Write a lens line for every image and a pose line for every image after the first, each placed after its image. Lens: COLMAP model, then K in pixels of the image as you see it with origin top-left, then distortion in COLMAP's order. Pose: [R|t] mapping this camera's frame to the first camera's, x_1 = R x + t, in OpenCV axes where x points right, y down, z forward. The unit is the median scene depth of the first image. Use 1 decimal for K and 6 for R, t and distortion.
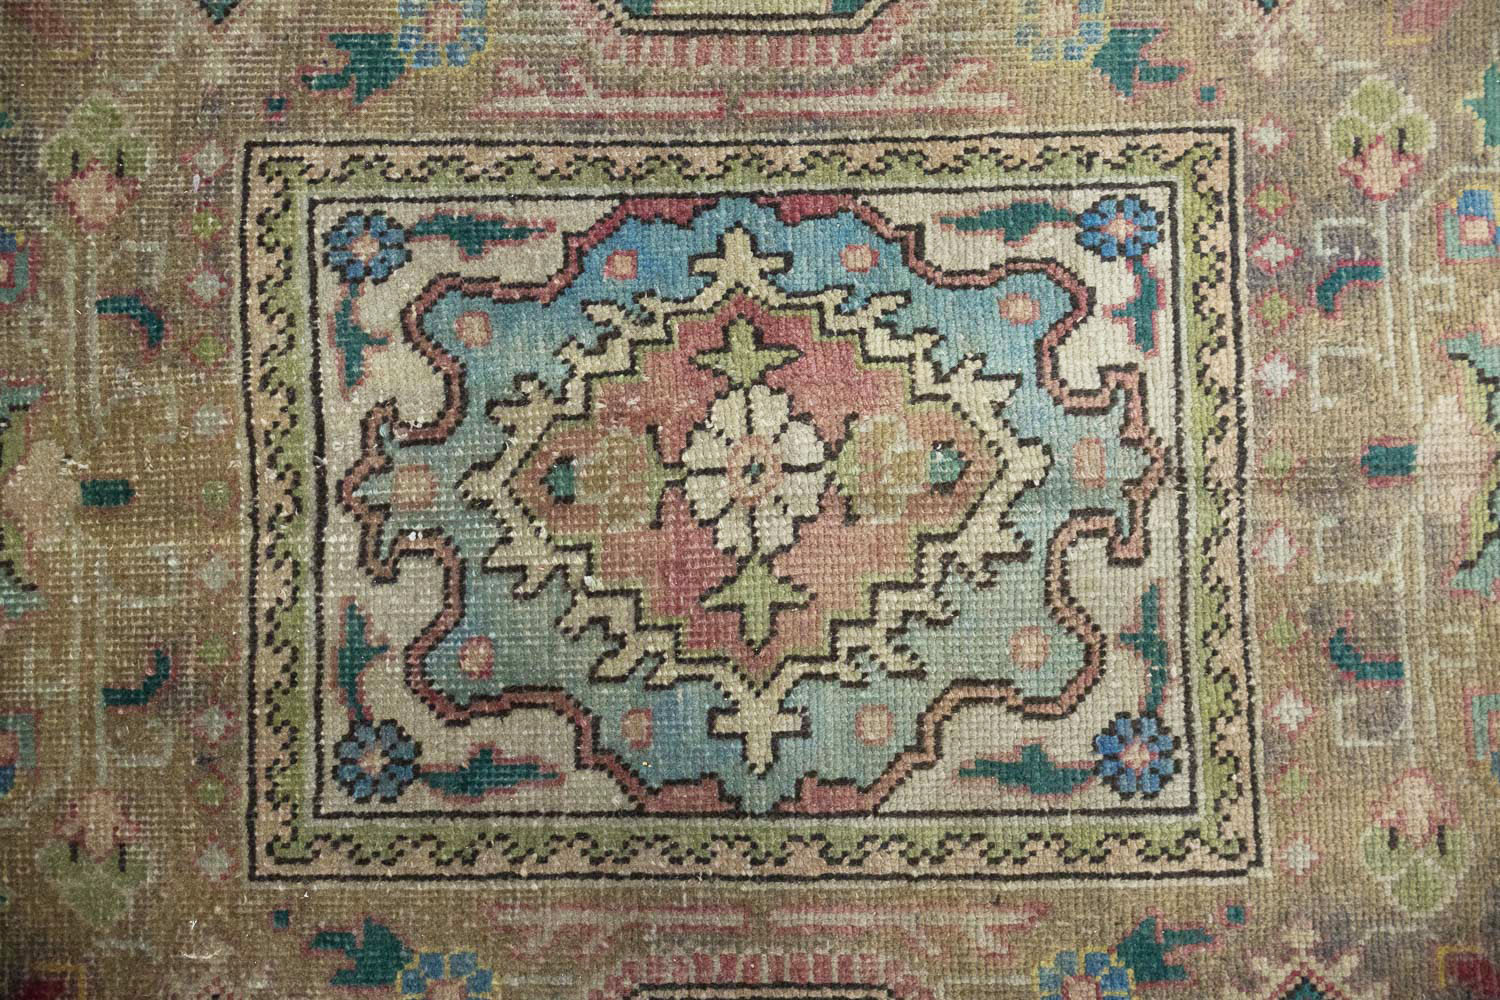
lens RADIAL K [[1250.9, 0, 738.2], [0, 1250.9, 483.6], [0, 0, 1]] dist [0.003315, -0.006304]
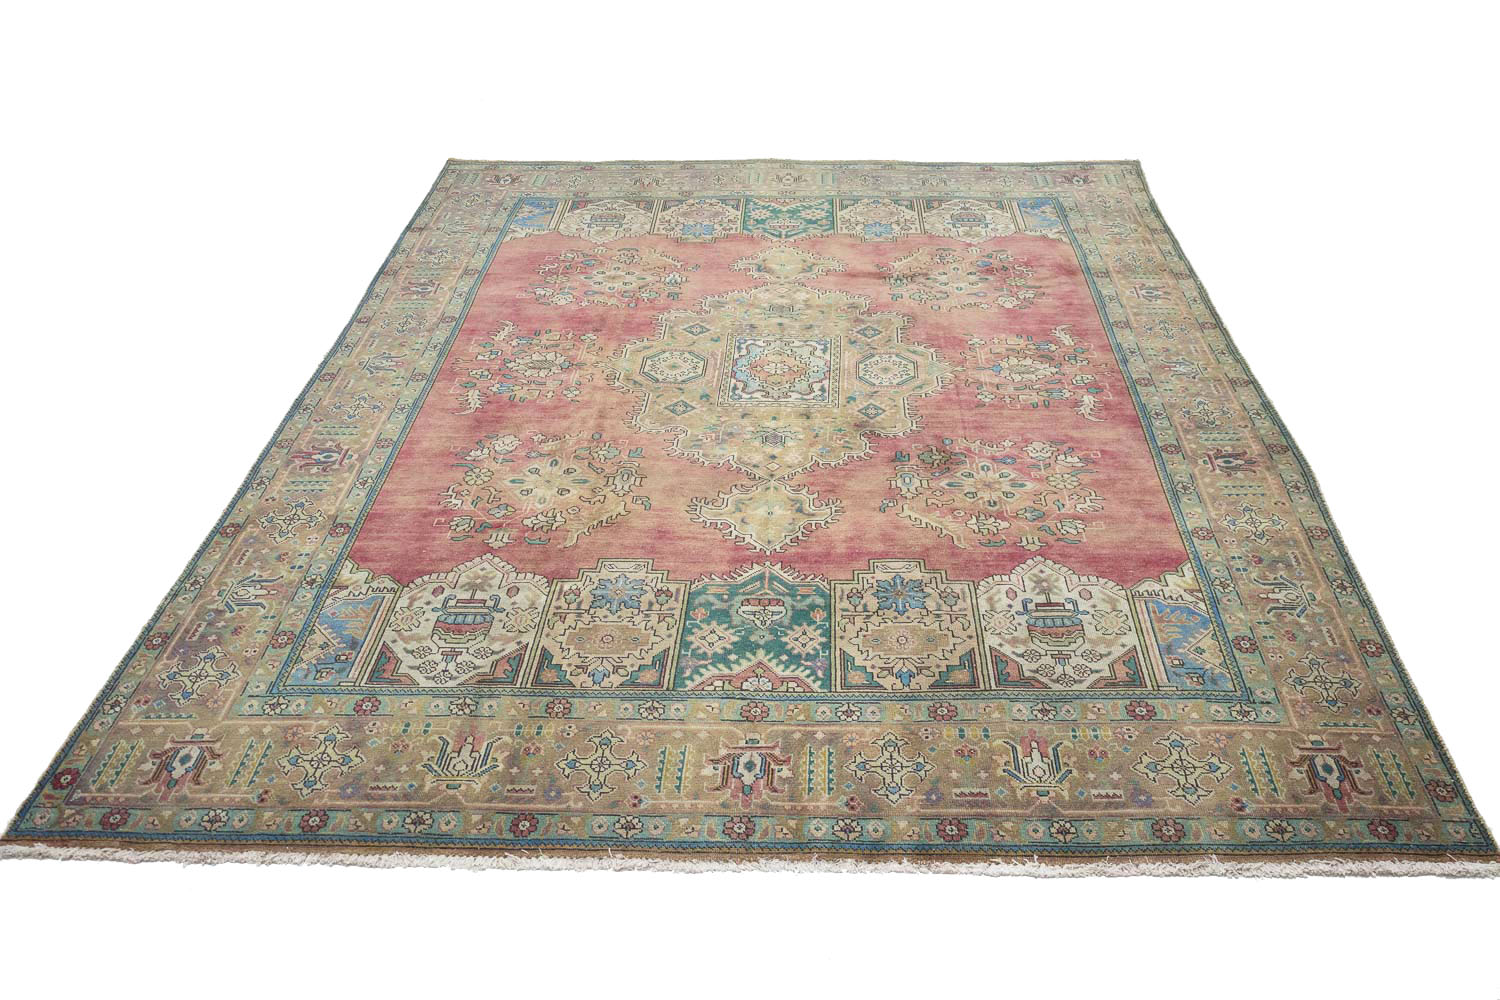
lens RADIAL K [[1360.5, 0, 736.0], [0, 1360.5, 500.3], [0, 0, 1]] dist [-0.038086, 0.004236]
pose [[0.081195, -0.553370, 0.828969, -6.089779], [0.996217, 0.070901, -0.050247, 0.179233], [-0.030969, 0.829912, 0.557034, -2.276205]]
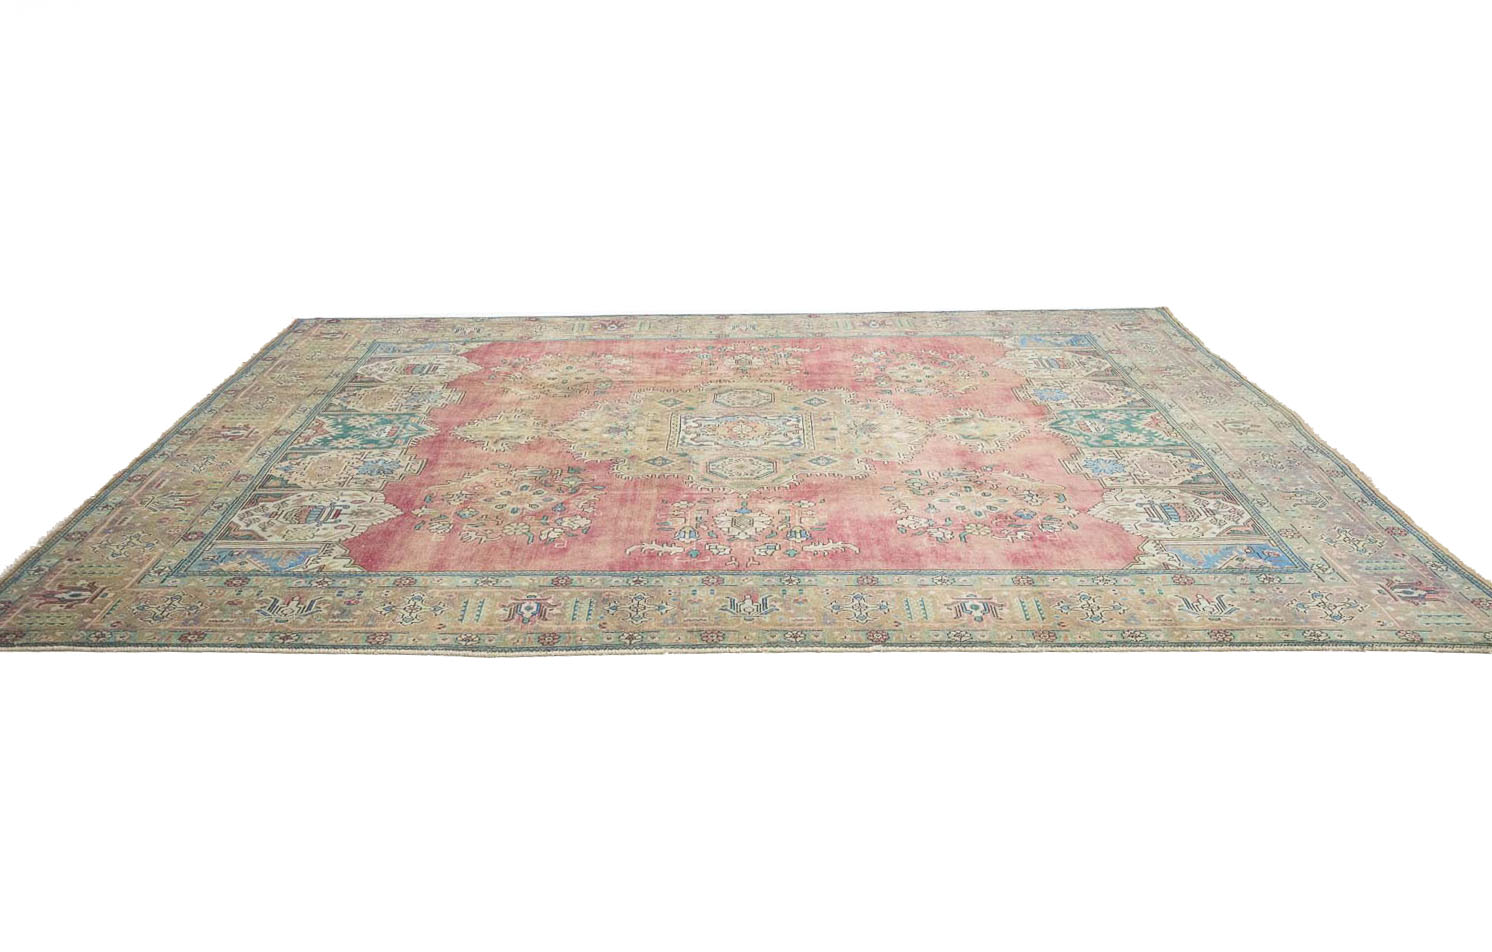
lens RADIAL K [[1250.0, 0, 729.4], [0, 1250.0, 475.8], [0, 0, 1]] dist [-0.000751, -0.002390]
pose [[0.999070, -0.003661, -0.042955, 0.241128], [-0.037072, 0.435616, -0.899369, 6.368312], [0.022004, 0.900125, 0.435075, -1.796024]]
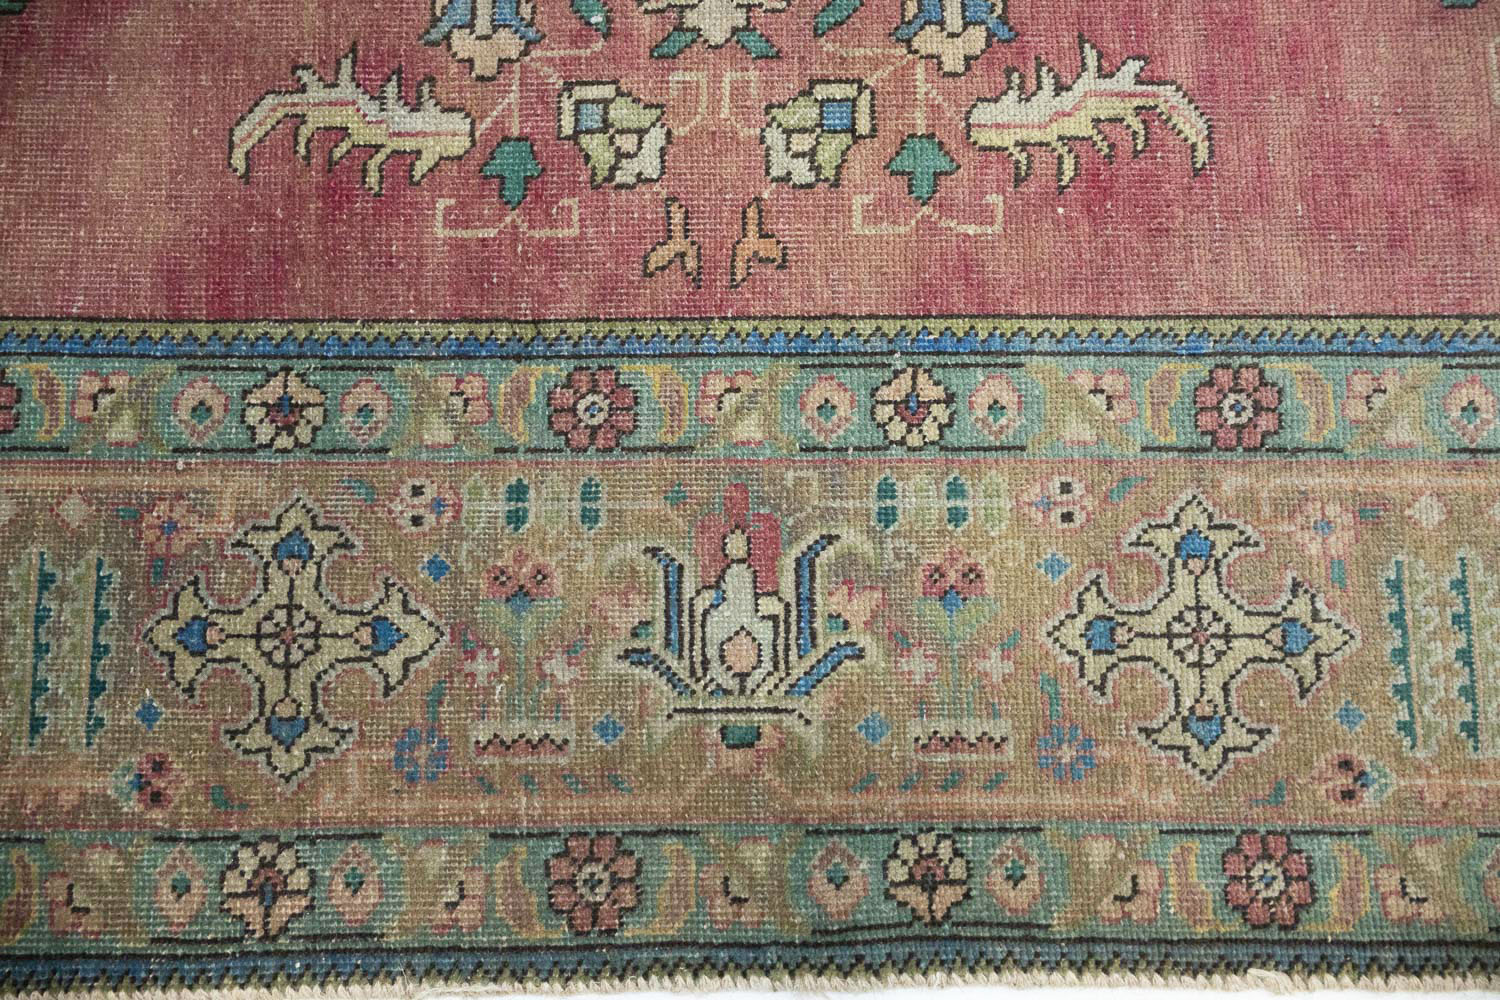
lens RADIAL K [[1250.9, 0, 738.2], [0, 1250.9, 483.6], [0, 0, 1]] dist [0.003315, -0.006304]
pose [[0.998941, 0.020160, -0.041365, 0.145631], [-0.024677, 0.993429, -0.111761, 2.025083], [0.038840, 0.112663, 0.992874, -0.354791]]
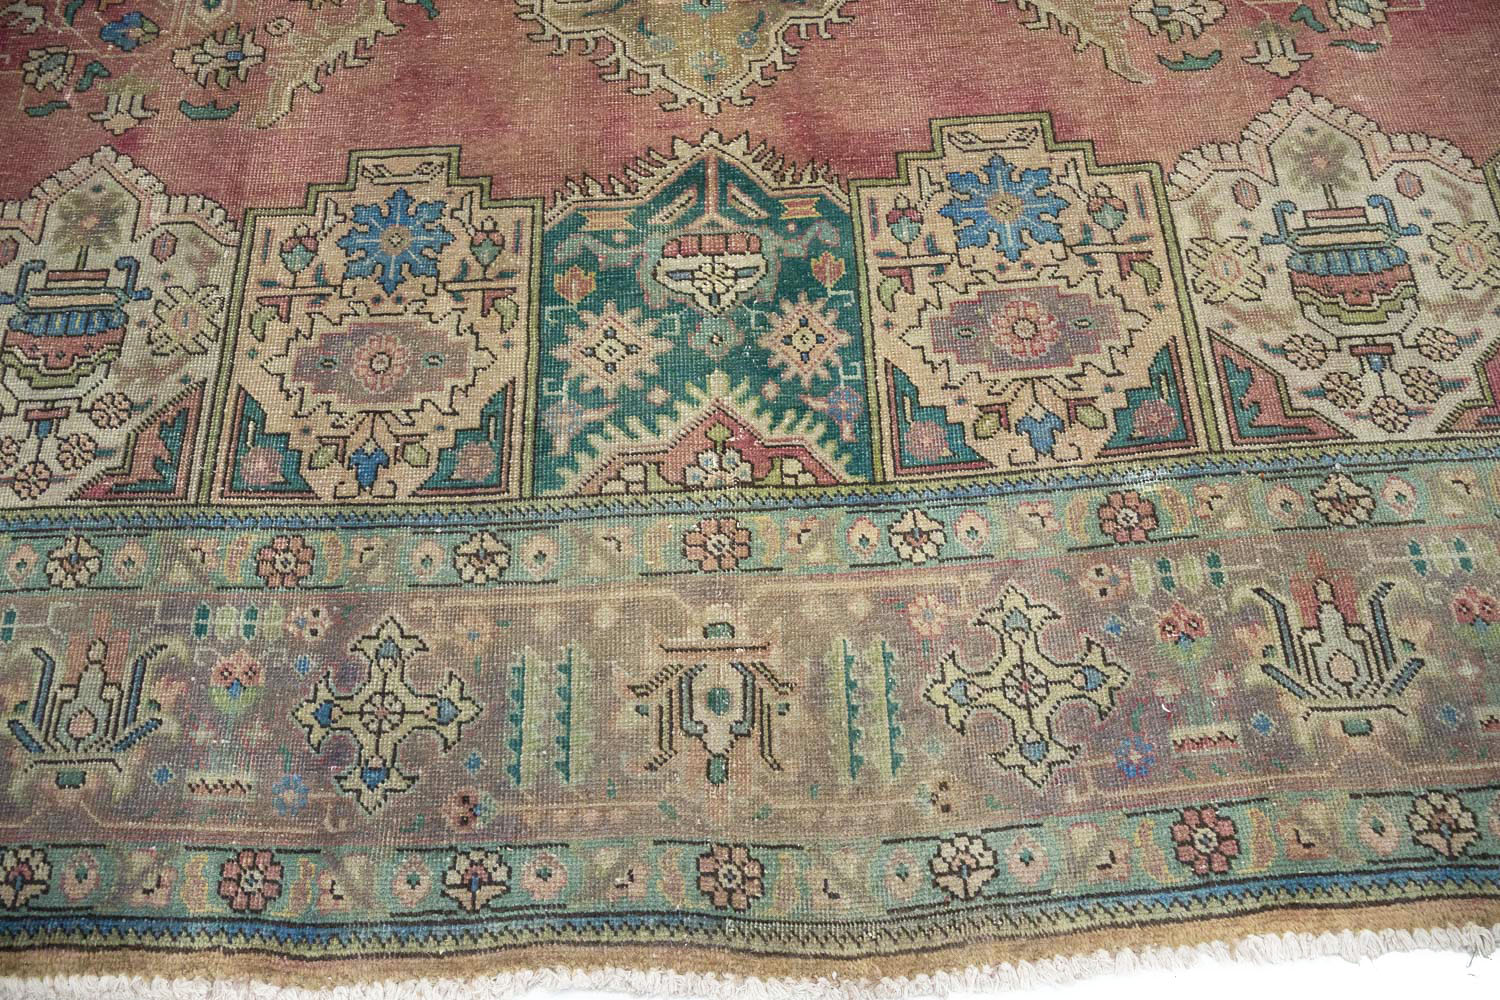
lens RADIAL K [[1250.9, 0, 738.2], [0, 1250.9, 483.6], [0, 0, 1]] dist [0.003315, -0.006304]
pose [[-0.002775, 0.904713, -0.426013, 3.268349], [-0.997153, 0.029600, 0.069356, -0.258843], [0.075357, 0.424992, 0.902055, -0.841537]]
